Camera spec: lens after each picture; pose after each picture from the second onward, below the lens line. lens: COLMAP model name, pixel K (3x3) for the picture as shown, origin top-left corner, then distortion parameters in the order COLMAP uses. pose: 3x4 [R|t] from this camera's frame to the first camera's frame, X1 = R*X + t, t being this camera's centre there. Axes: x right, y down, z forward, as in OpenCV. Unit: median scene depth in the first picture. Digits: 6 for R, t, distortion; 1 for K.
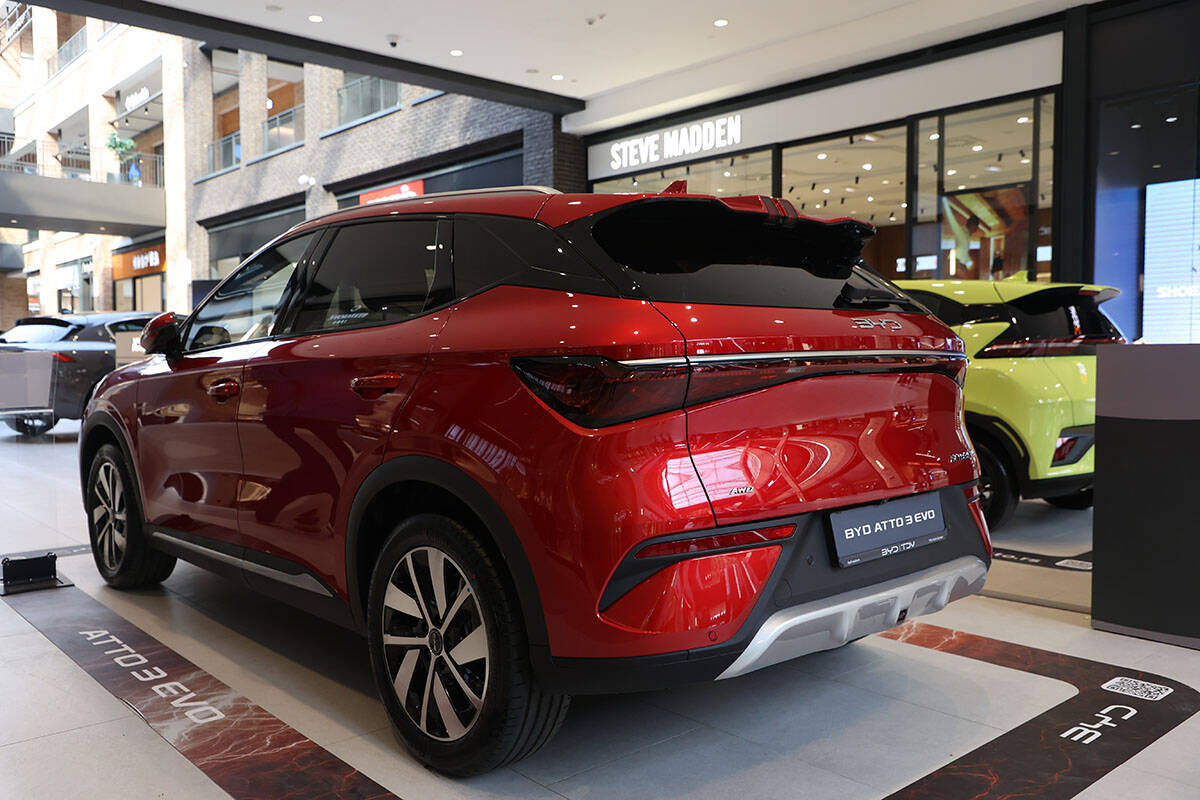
lens RADIAL K [[983.6, 0, 586.8], [0, 983.6, 407.2], [0, 0, 1]] dist [0.004199, 0.020086]
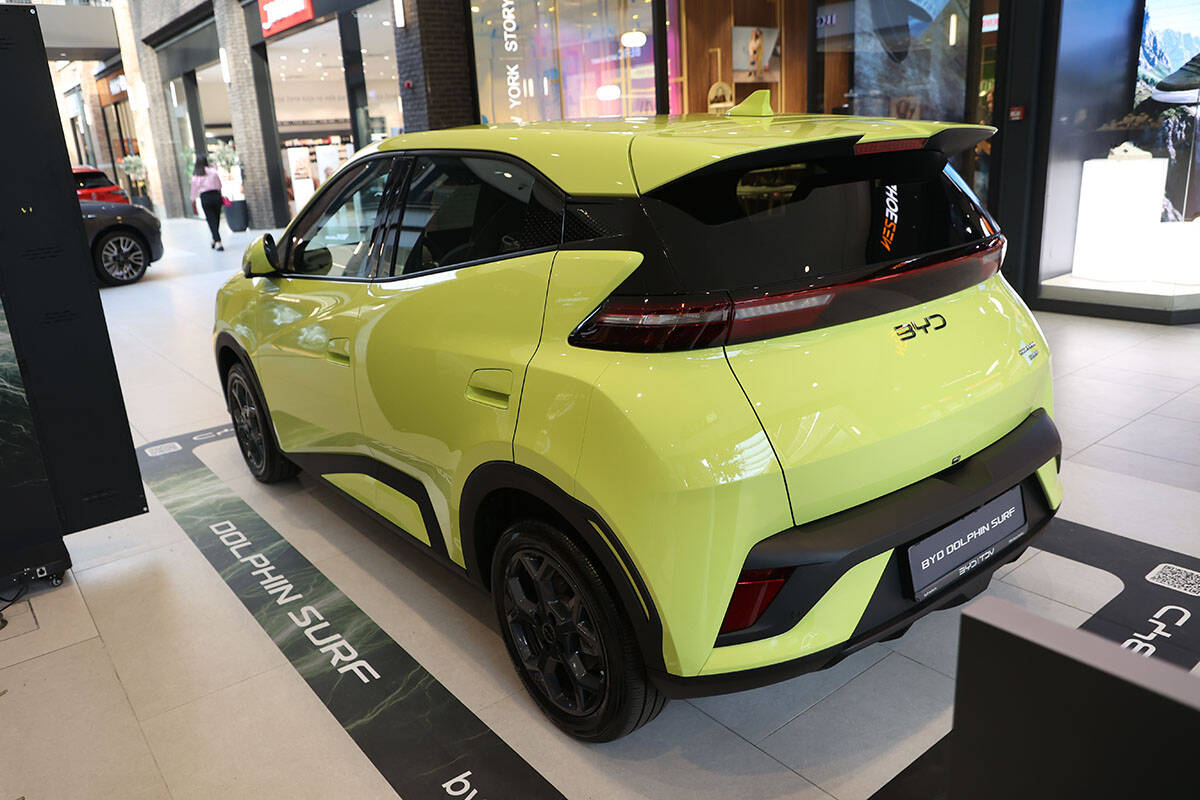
lens RADIAL K [[879.4, 0, 577.8], [0, 879.4, 400.5], [0, 0, 1]] dist [-0.027403, 0.001766]
pose [[0.996031, -0.033215, -0.082574, 0.201147], [0.051532, 0.971646, 0.230755, -0.051425], [0.072569, -0.234095, 0.969502, 0.307470]]
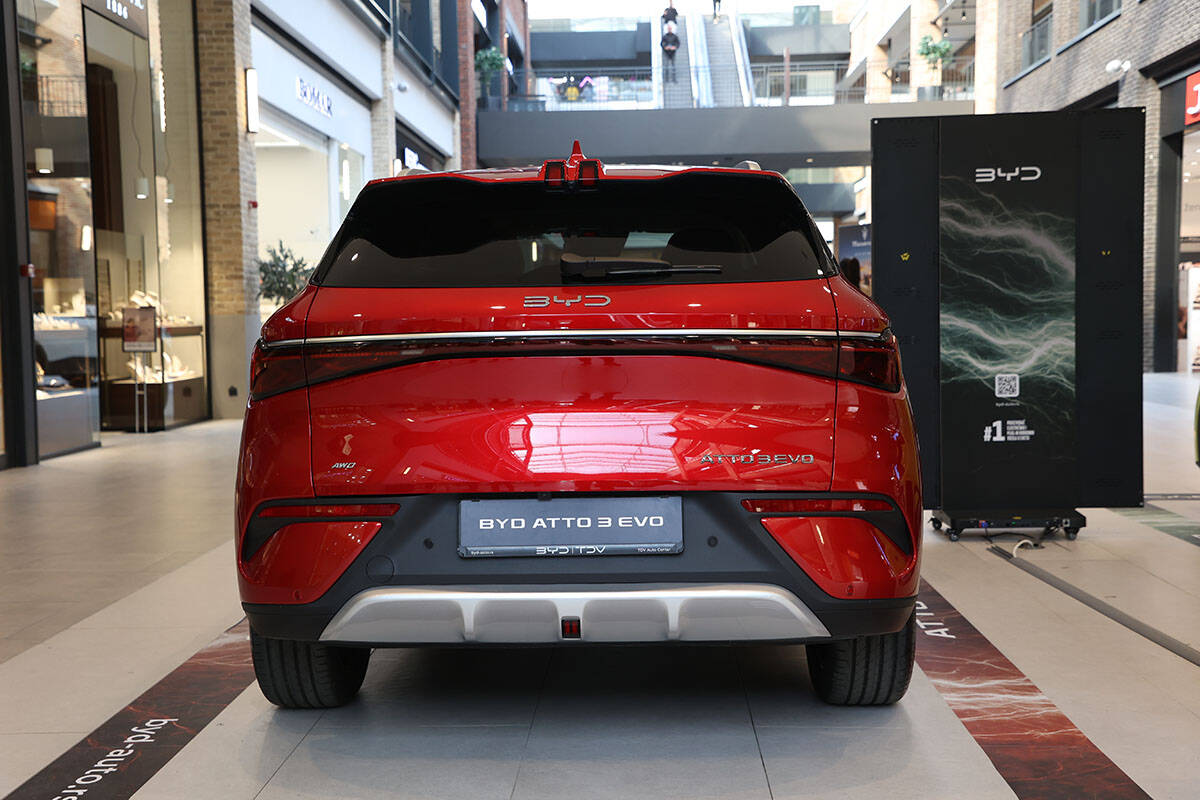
lens RADIAL K [[1328.4, 0, 596.6], [0, 1328.4, 396.8], [0, 0, 1]] dist [0.141072, 0.000000]
pose [[0.728347, 0.033943, -0.684367, 0.243097], [-0.024806, 0.999424, 0.023169, -0.005511], [0.684760, 0.000102, 0.728769, 0.025670]]
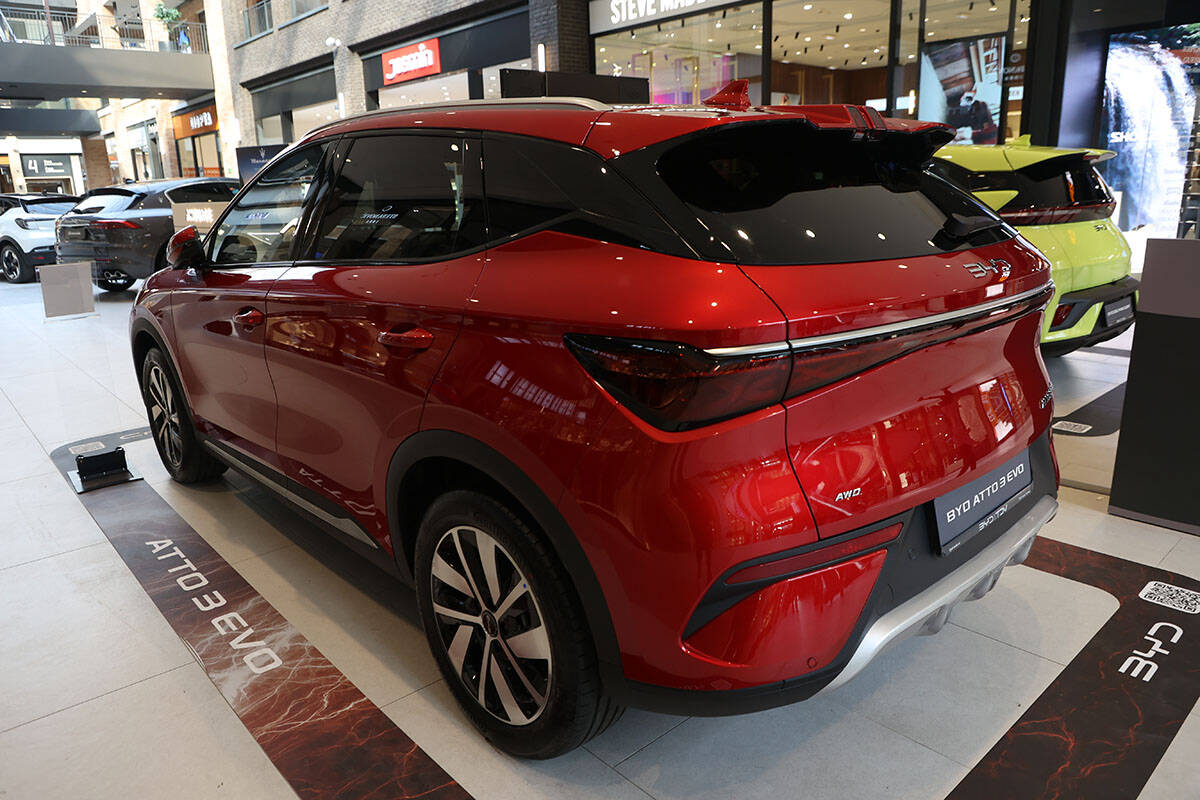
lens RADIAL K [[816.7, 0, 585.8], [0, 816.7, 407.1], [0, 0, 1]] dist [-0.054170, 0.019348]
pose [[0.999601, -0.027230, -0.007542, -0.010753], [0.028210, 0.976881, 0.211914, -0.025985], [0.001598, -0.212042, 0.977259, 0.060996]]
